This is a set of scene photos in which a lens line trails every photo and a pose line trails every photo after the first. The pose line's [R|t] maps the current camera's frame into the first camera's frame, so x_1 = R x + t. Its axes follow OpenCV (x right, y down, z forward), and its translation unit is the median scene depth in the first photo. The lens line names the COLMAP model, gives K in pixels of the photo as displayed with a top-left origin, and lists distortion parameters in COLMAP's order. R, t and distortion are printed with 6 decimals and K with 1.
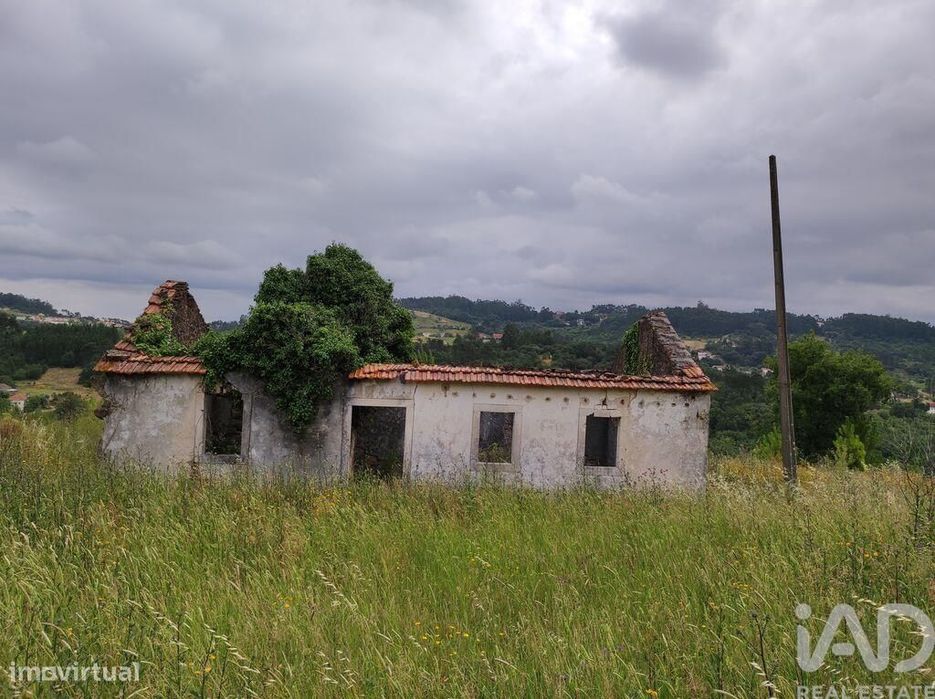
lens RADIAL K [[682.3, 0, 468.5], [0, 682.3, 345.4], [0, 0, 1]] dist [0.050518, -0.039320]
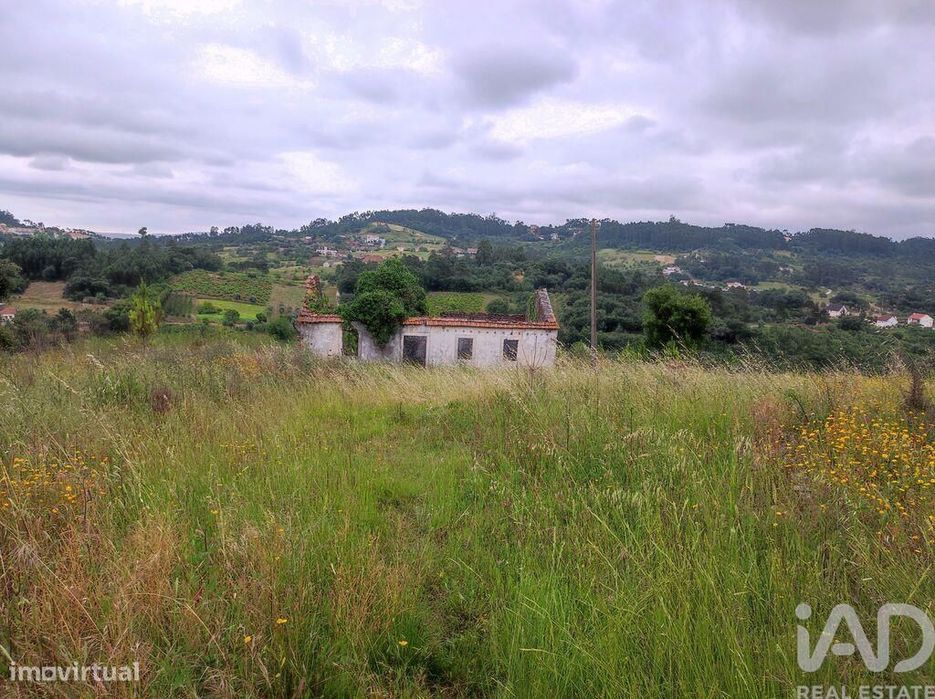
lens RADIAL K [[683.2, 0, 467.5], [0, 683.2, 349.5], [0, 0, 1]] dist [0.045627, -0.031482]
pose [[0.999337, -0.001151, 0.036377, -0.018662], [-0.003668, 0.991227, 0.132122, -0.087558], [-0.036210, -0.132168, 0.990566, -0.672225]]
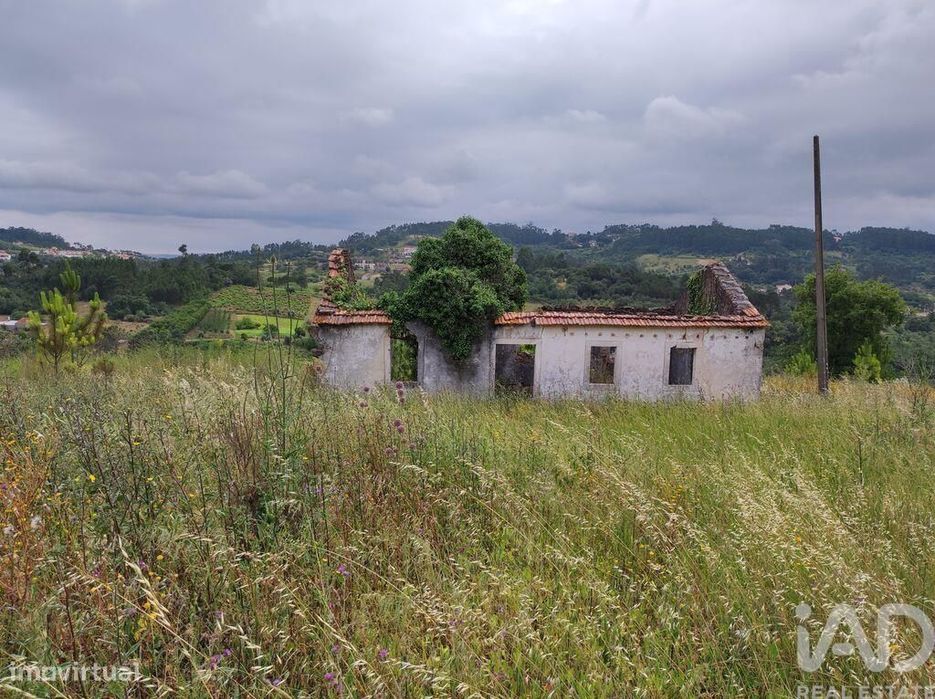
lens RADIAL K [[682.3, 0, 468.5], [0, 682.3, 345.4], [0, 0, 1]] dist [0.050518, -0.039320]
pose [[0.999606, -0.021758, -0.017710, -0.101068], [0.023579, 0.993643, 0.110081, -0.029370], [0.015202, -0.110455, 0.993765, -0.169237]]
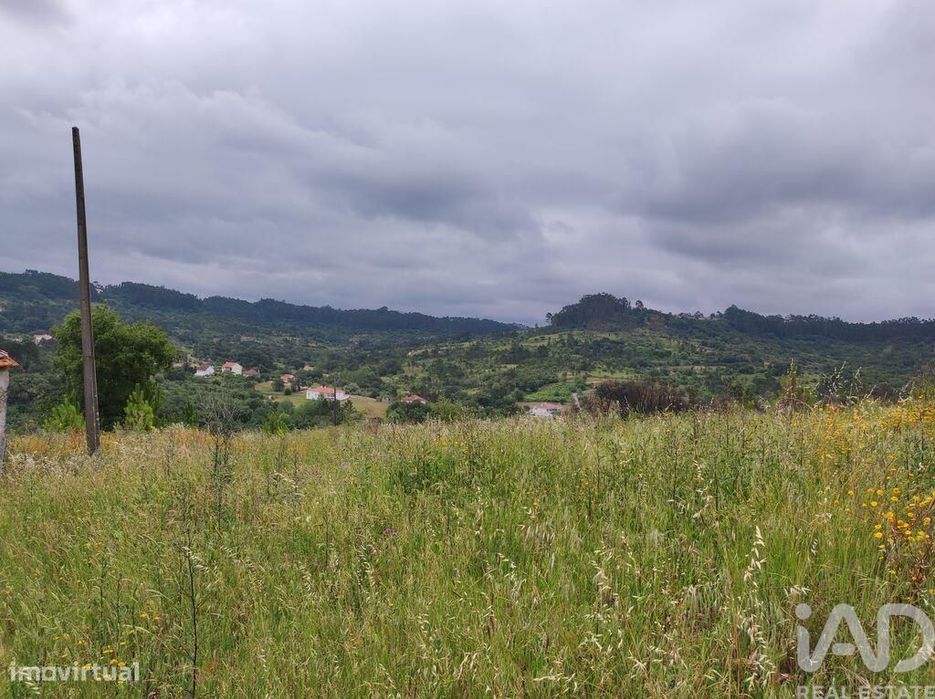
lens RADIAL K [[682.3, 0, 468.5], [0, 682.3, 345.4], [0, 0, 1]] dist [0.050518, -0.039320]
pose [[0.570353, -0.008896, 0.821351, -0.033706], [-0.030259, 0.999035, 0.031832, -0.005873], [-0.820842, -0.043009, 0.569534, -0.025301]]
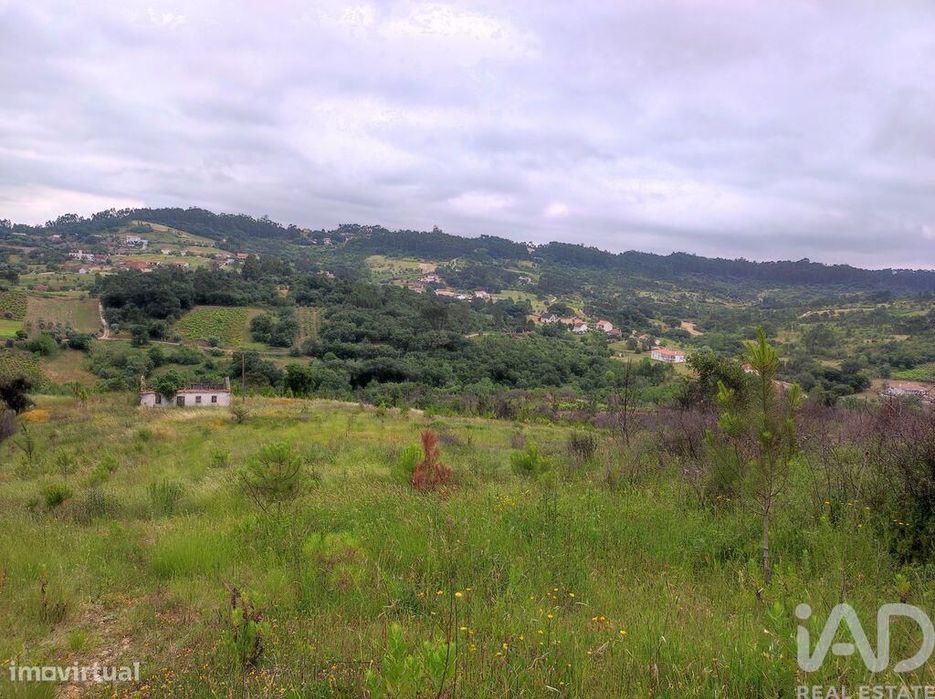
lens RADIAL K [[682.3, 0, 468.5], [0, 682.3, 345.4], [0, 0, 1]] dist [0.050518, -0.039320]
pose [[0.938252, -0.017740, 0.345498, 0.112958], [-0.028091, 0.991480, 0.127195, -0.740087], [-0.344811, -0.129046, 0.929759, -3.436950]]
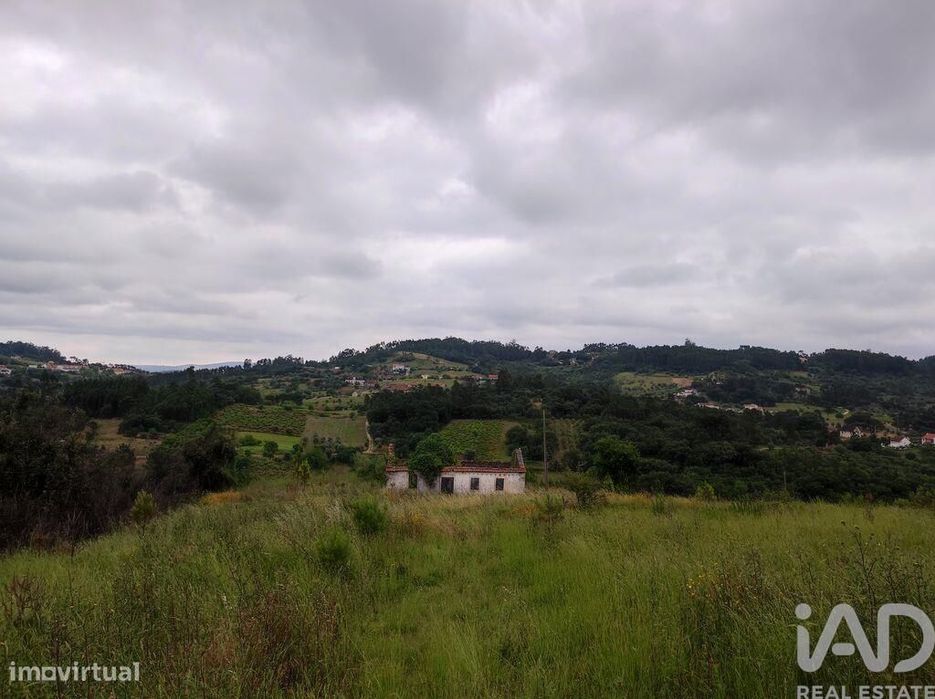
lens RADIAL K [[681.4, 0, 468.2], [0, 681.4, 345.1], [0, 0, 1]] dist [0.057008, -0.049067]
pose [[0.999865, -0.015578, 0.005174, -0.005388], [0.015832, 0.998450, -0.053359, -0.259832], [-0.004335, 0.053433, 0.998562, -1.703644]]
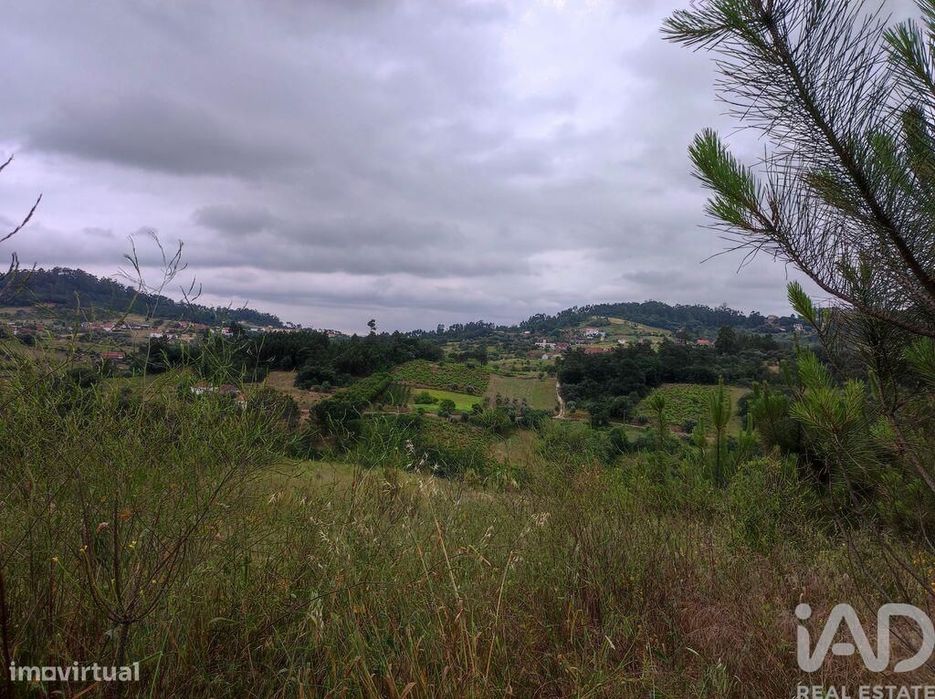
lens RADIAL K [[681.4, 0, 468.2], [0, 681.4, 345.1], [0, 0, 1]] dist [0.057008, -0.049067]
pose [[0.962502, -0.005113, -0.271228, -0.368053], [0.001107, 0.999888, -0.014923, 0.114647], [0.271274, 0.014063, 0.962399, 0.916811]]
